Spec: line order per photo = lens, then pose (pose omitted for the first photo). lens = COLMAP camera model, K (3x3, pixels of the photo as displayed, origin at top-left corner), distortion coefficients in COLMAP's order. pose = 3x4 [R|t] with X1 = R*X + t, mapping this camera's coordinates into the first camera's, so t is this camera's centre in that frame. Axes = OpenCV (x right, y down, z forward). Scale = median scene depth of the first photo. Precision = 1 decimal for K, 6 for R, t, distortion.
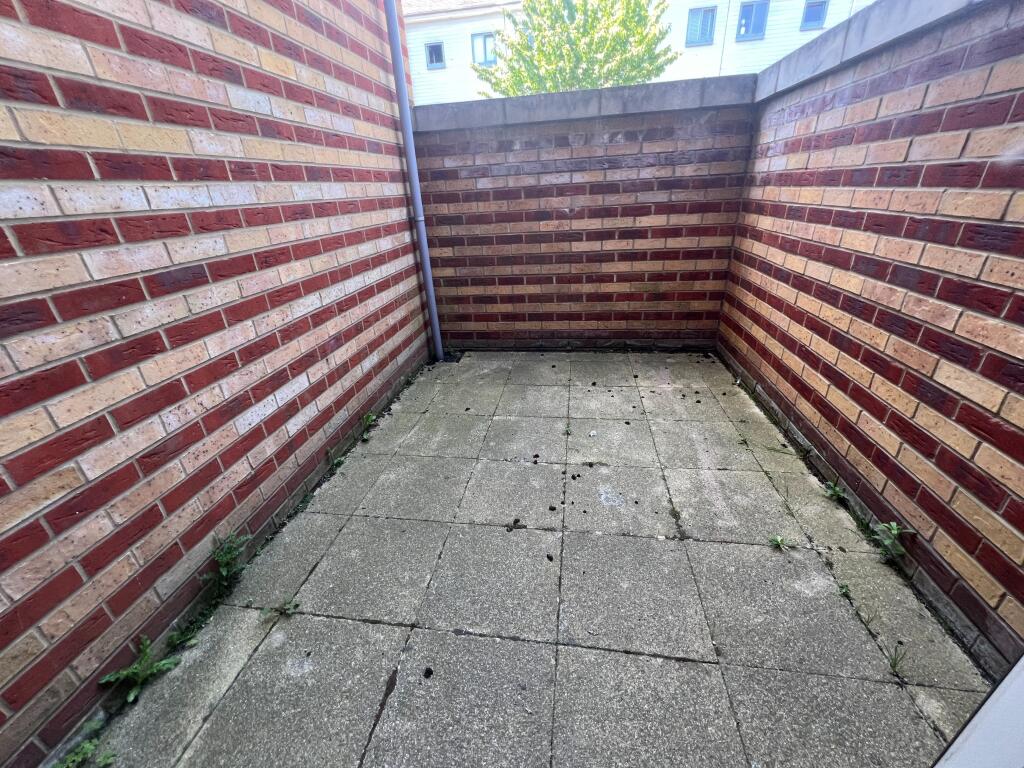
lens RADIAL K [[410.6, 0, 510.3], [0, 410.6, 382.3], [0, 0, 1]] dist [-0.000040, 0.000078]
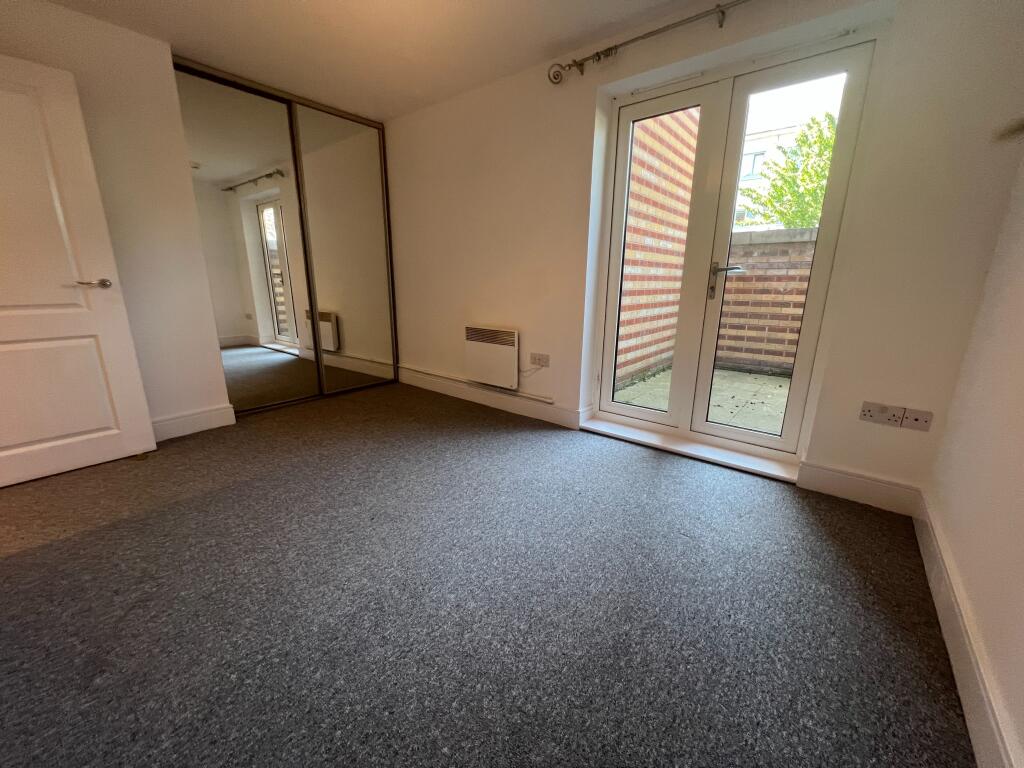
lens RADIAL K [[410.6, 0, 510.3], [0, 410.6, 382.3], [0, 0, 1]] dist [-0.000040, 0.000078]
pose [[0.861255, 0.178830, -0.475667, 0.044575], [-0.263524, 0.957512, -0.117161, 0.436165], [0.434505, 0.226255, 0.871788, -0.868147]]
